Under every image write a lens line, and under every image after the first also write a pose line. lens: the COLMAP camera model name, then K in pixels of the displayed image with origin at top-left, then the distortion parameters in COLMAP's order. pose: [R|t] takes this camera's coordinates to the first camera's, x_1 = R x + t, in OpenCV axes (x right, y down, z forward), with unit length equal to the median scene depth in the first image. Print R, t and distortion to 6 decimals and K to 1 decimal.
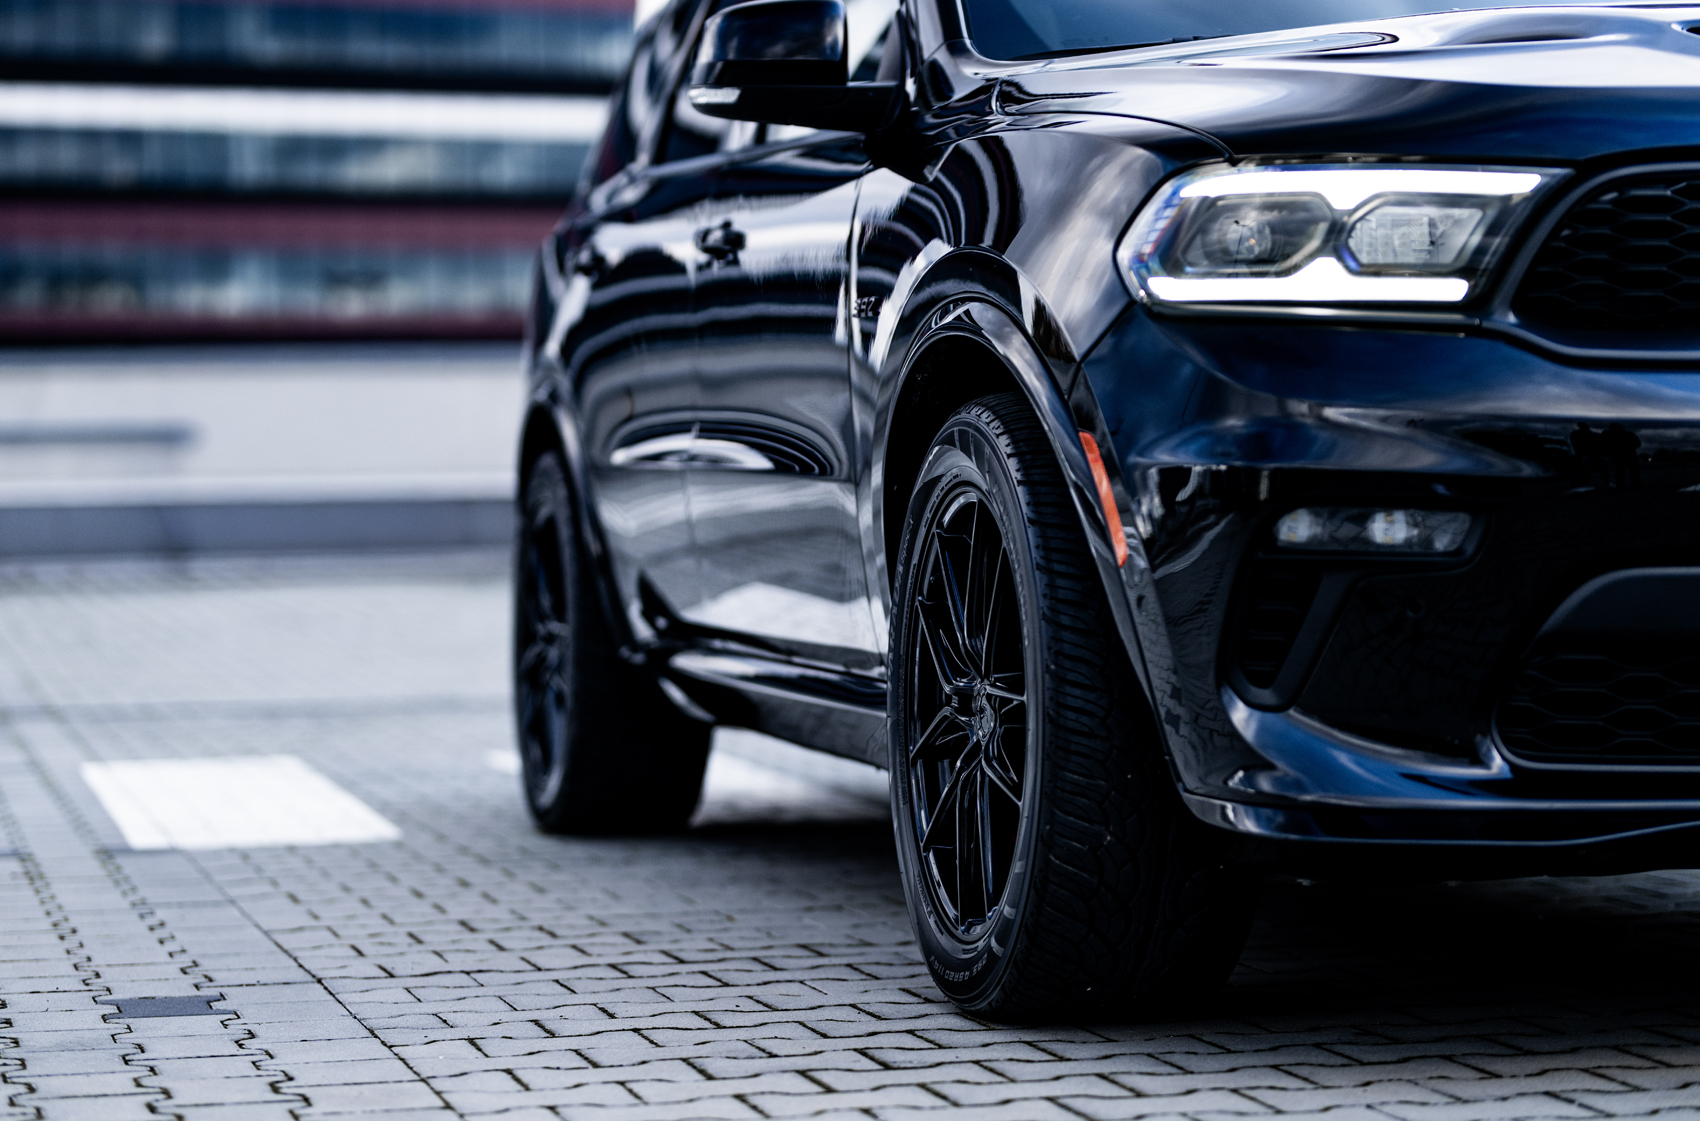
lens RADIAL K [[4051.9, 0, 850.0], [0, 4051.9, 560.5], [0, 0, 1]] dist [0.013080, -0.125992]
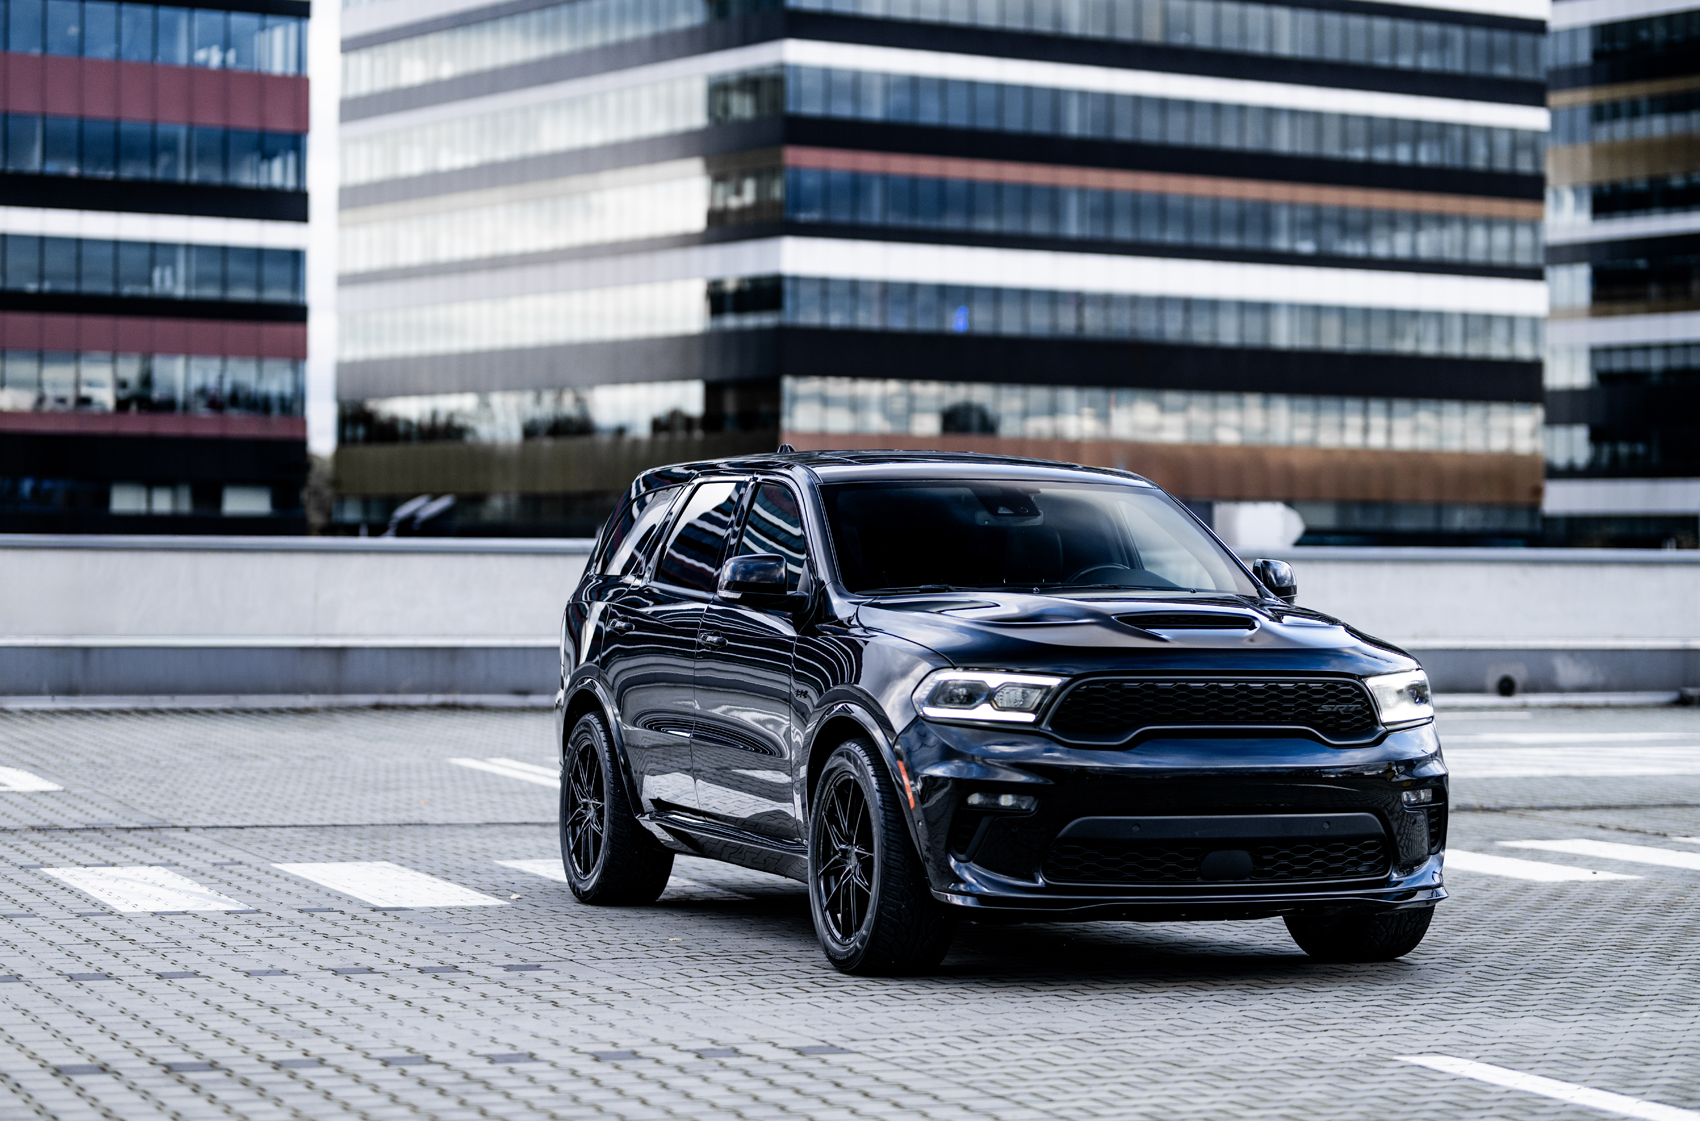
lens RADIAL K [[3997.6, 0, 820.6], [0, 3997.6, 556.4], [0, 0, 1]] dist [0.000060, -0.640301]
pose [[0.996030, 0.023871, 0.085757, -0.238770], [-0.021790, 0.999447, -0.025117, -0.103305], [-0.086309, 0.023148, 0.995999, -1.768149]]
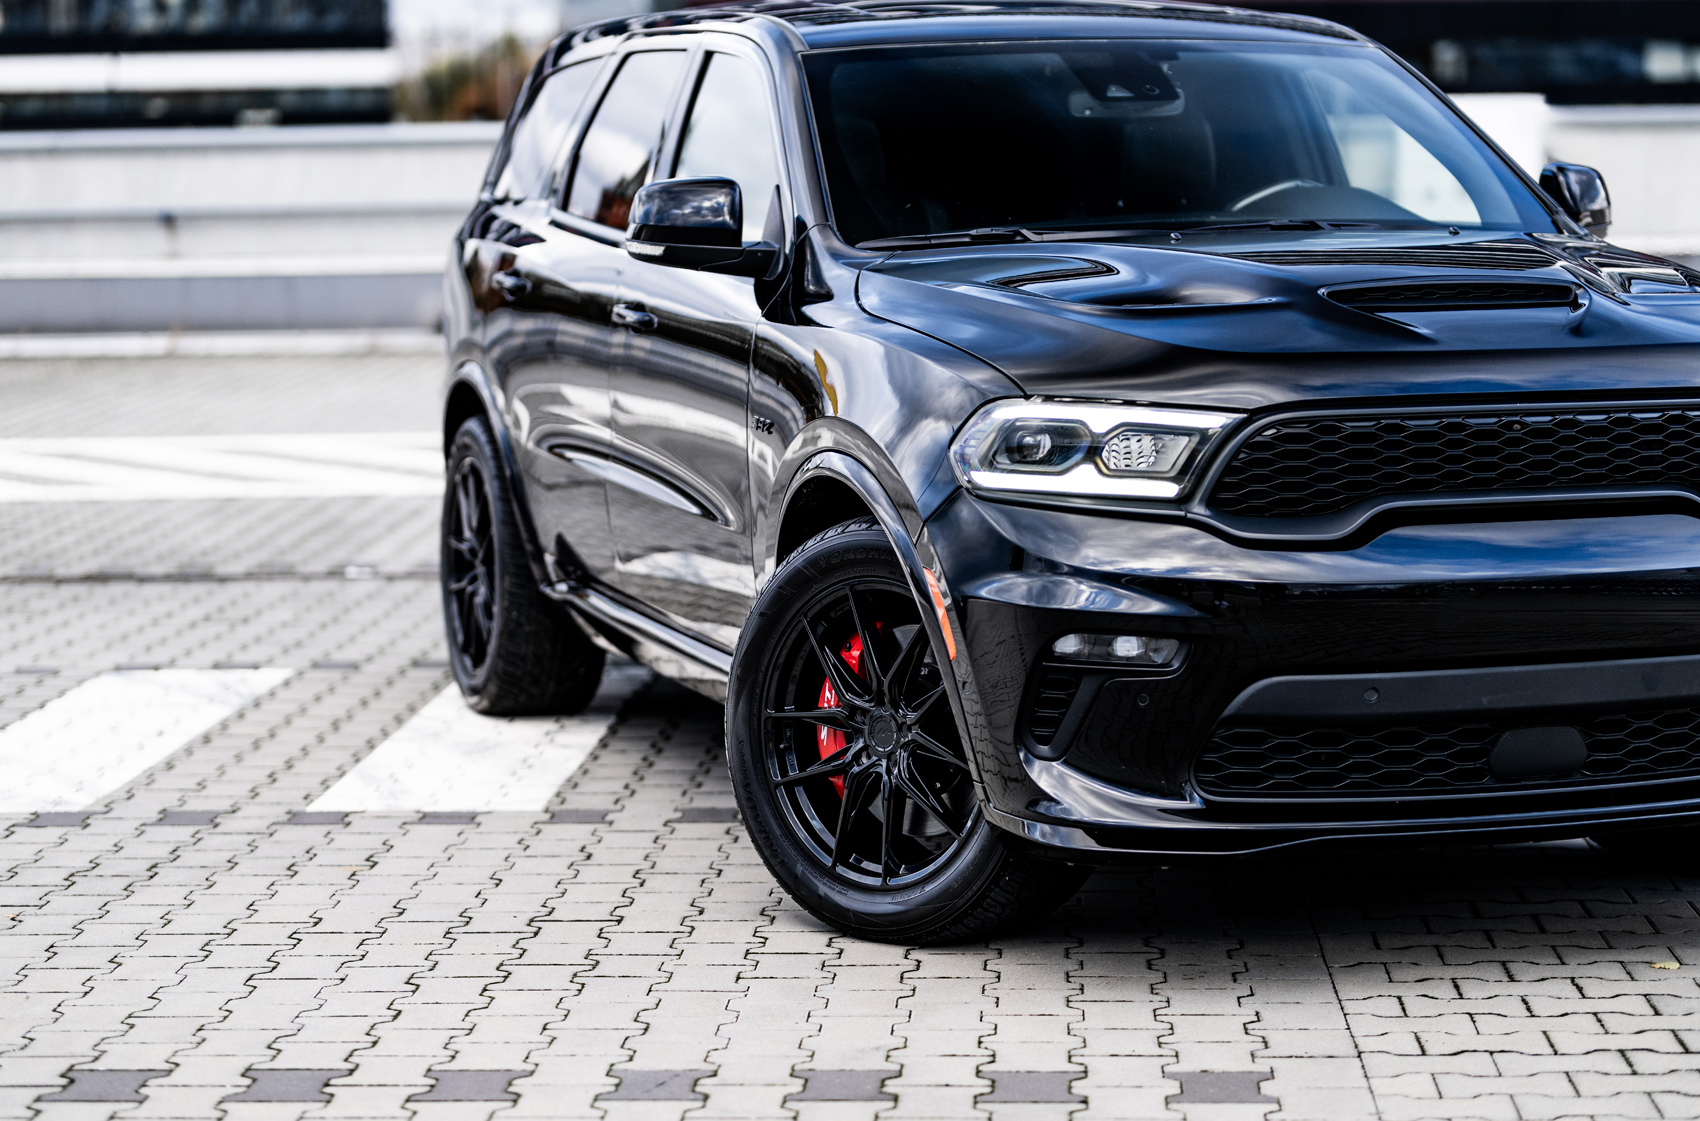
lens RADIAL K [[4051.9, 0, 850.0], [0, 4051.9, 560.5], [0, 0, 1]] dist [0.013080, -0.125992]
pose [[0.997863, -0.000858, 0.065338, -0.070202], [-0.004734, 0.996337, 0.085386, -0.165418], [-0.065172, -0.085513, 0.994203, -0.506398]]
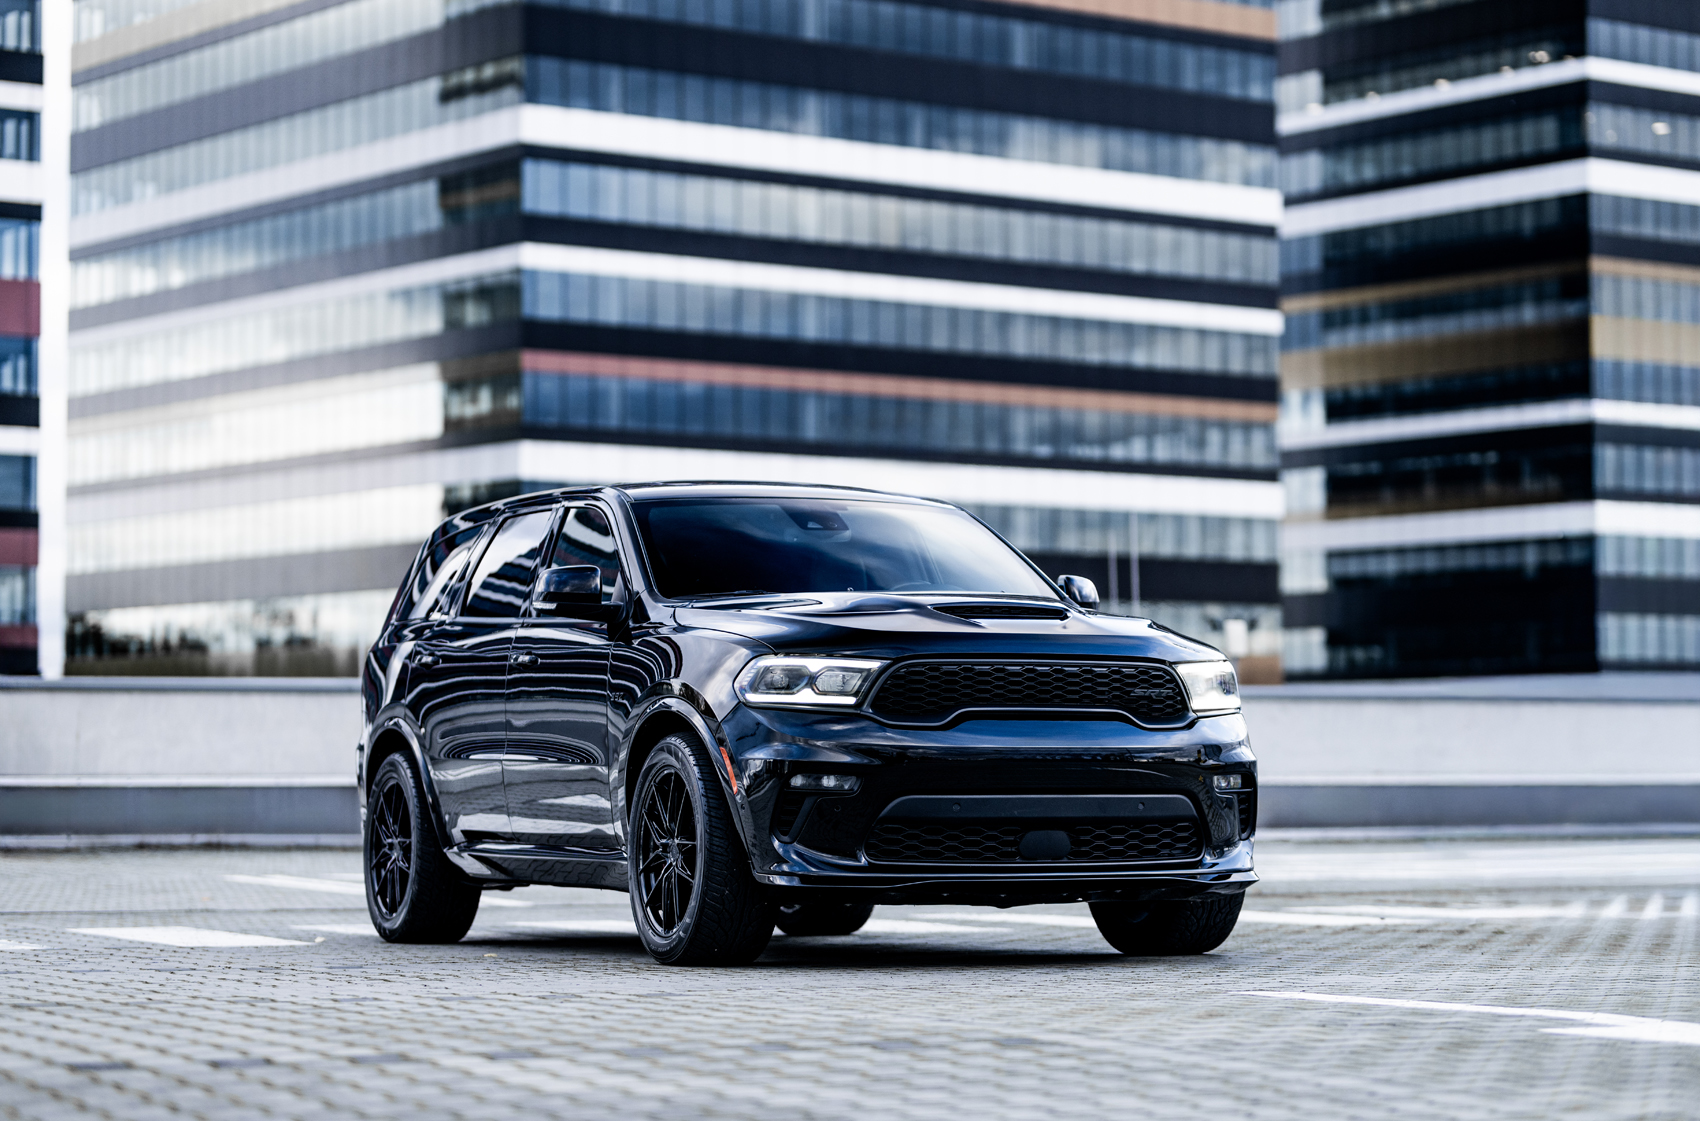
lens RADIAL K [[4027.2, 0, 850.0], [0, 4027.2, 560.5], [0, 0, 1]] dist [-0.022976, -0.526306]
pose [[0.987365, 0.022003, 0.156924, -0.301760], [-0.009663, 0.996830, -0.078975, 0.060384], [-0.158165, 0.076461, 0.984448, -1.818756]]
